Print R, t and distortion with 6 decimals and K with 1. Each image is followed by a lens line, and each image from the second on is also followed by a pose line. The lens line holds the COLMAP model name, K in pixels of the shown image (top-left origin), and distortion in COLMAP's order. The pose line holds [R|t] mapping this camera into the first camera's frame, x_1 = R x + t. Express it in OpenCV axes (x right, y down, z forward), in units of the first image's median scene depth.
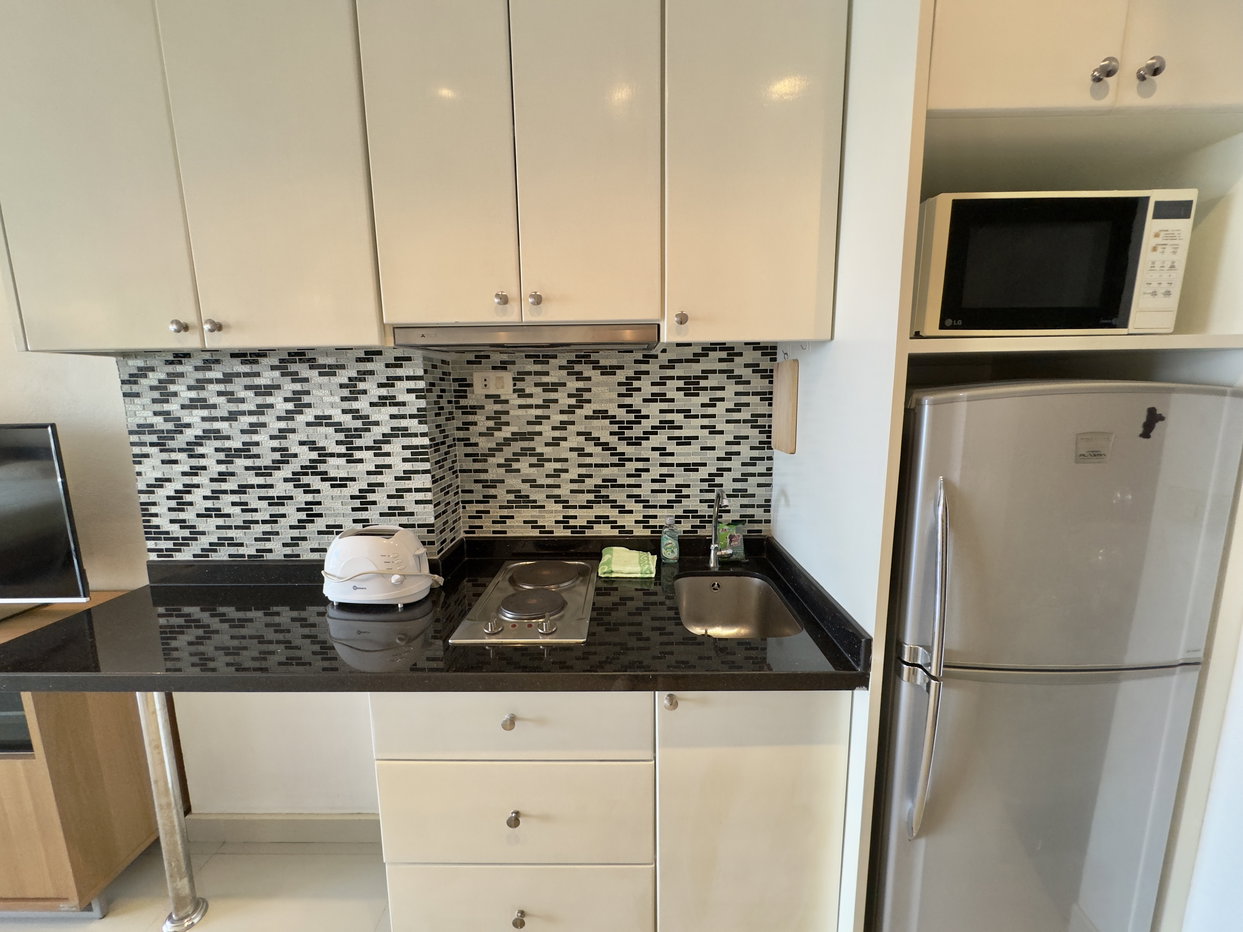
lens RADIAL K [[496.1, 0, 621.5], [0, 496.1, 466.0], [0, 0, 1]] dist [-0.000245, -0.000076]
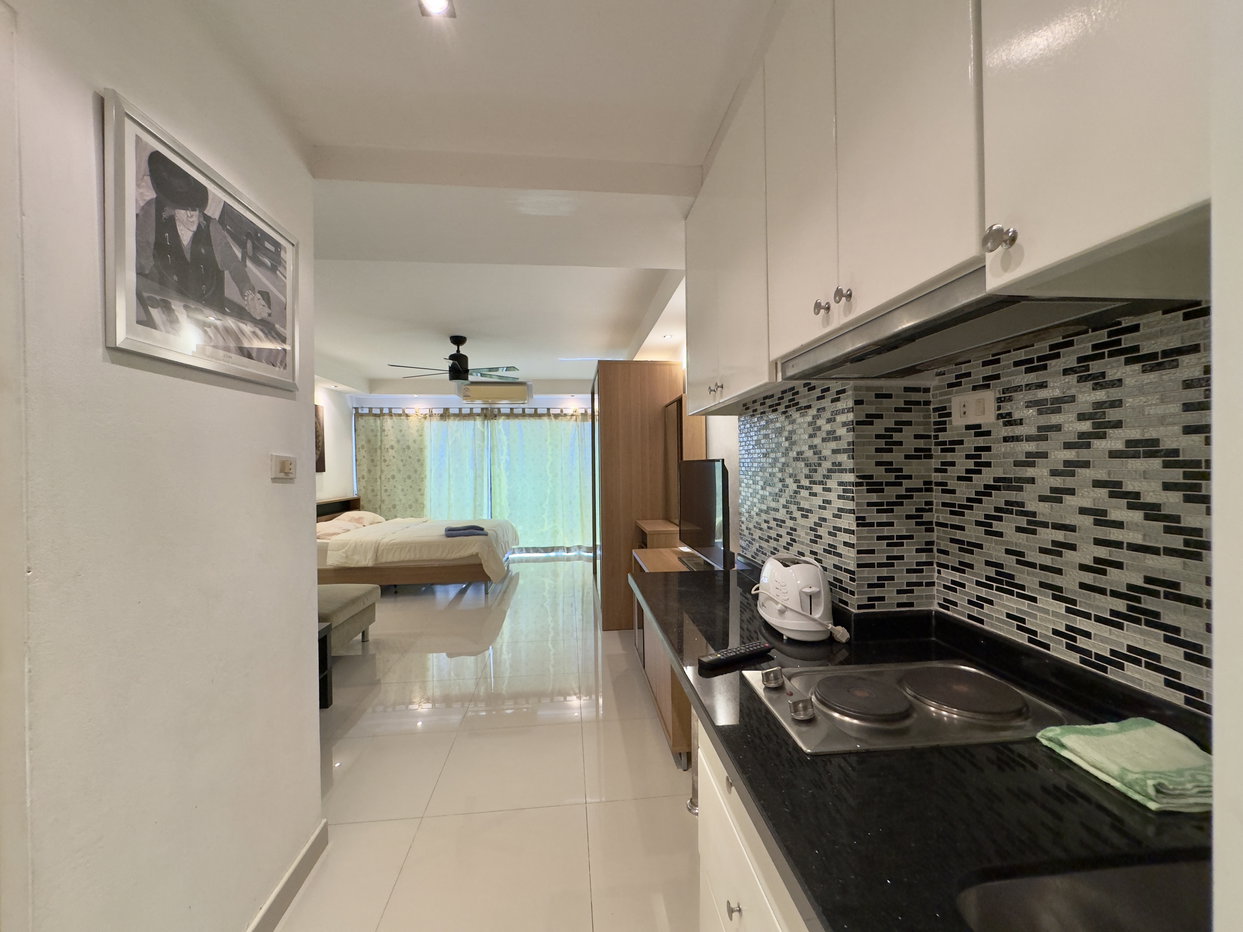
lens RADIAL K [[496.1, 0, 621.5], [0, 496.1, 466.0], [0, 0, 1]] dist [-0.000245, -0.000076]
pose [[0.118915, 0.013795, -0.992809, 0.406599], [-0.142850, 0.989739, -0.003358, -0.006955], [0.982575, 0.142222, 0.119666, 0.414178]]
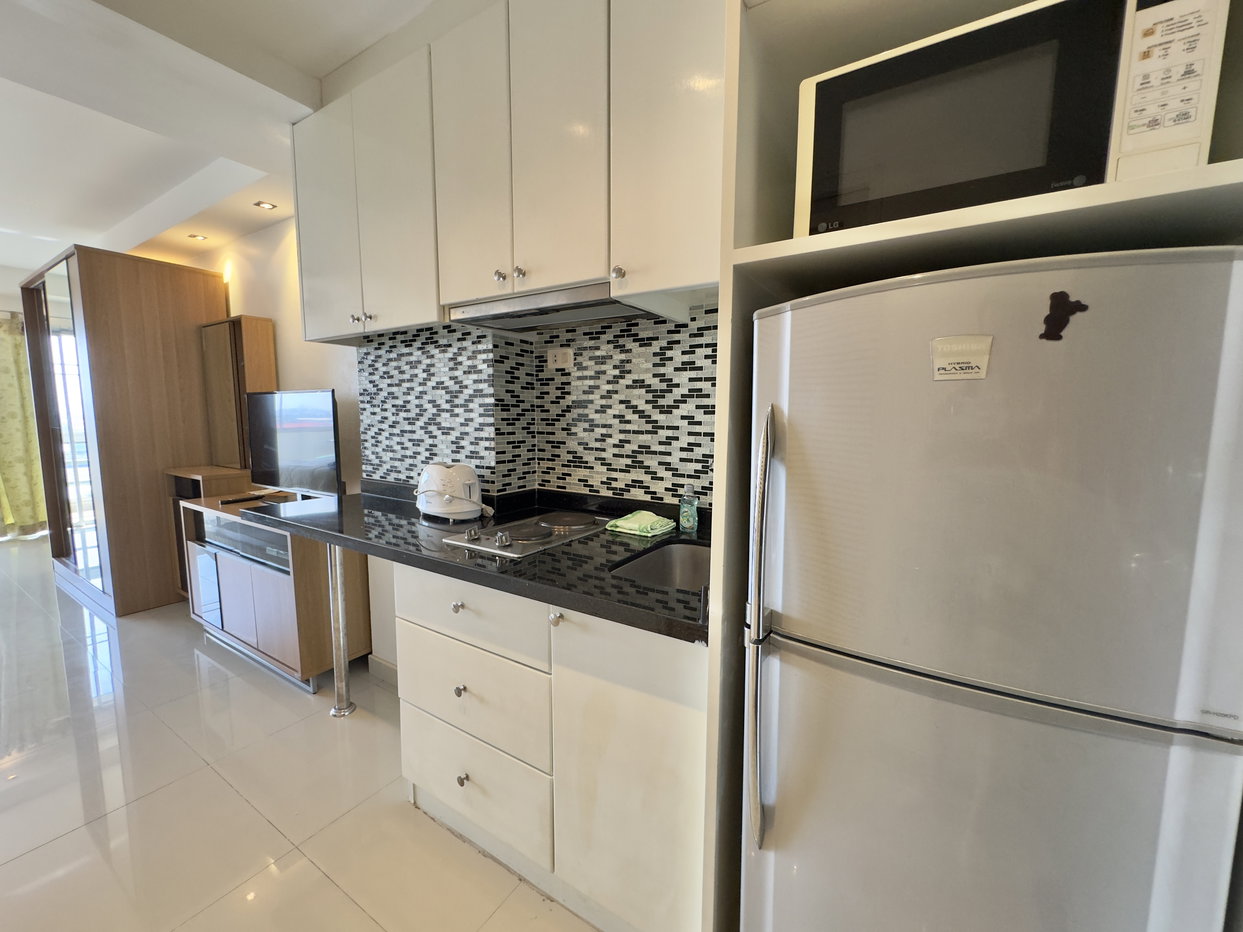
lens RADIAL K [[496.1, 0, 621.5], [0, 496.1, 466.0], [0, 0, 1]] dist [-0.000245, -0.000076]
pose [[0.851887, 0.072511, -0.518682, 0.498072], [-0.096715, 0.995117, -0.019728, 0.097759], [0.514718, 0.066970, 0.854740, 0.078774]]
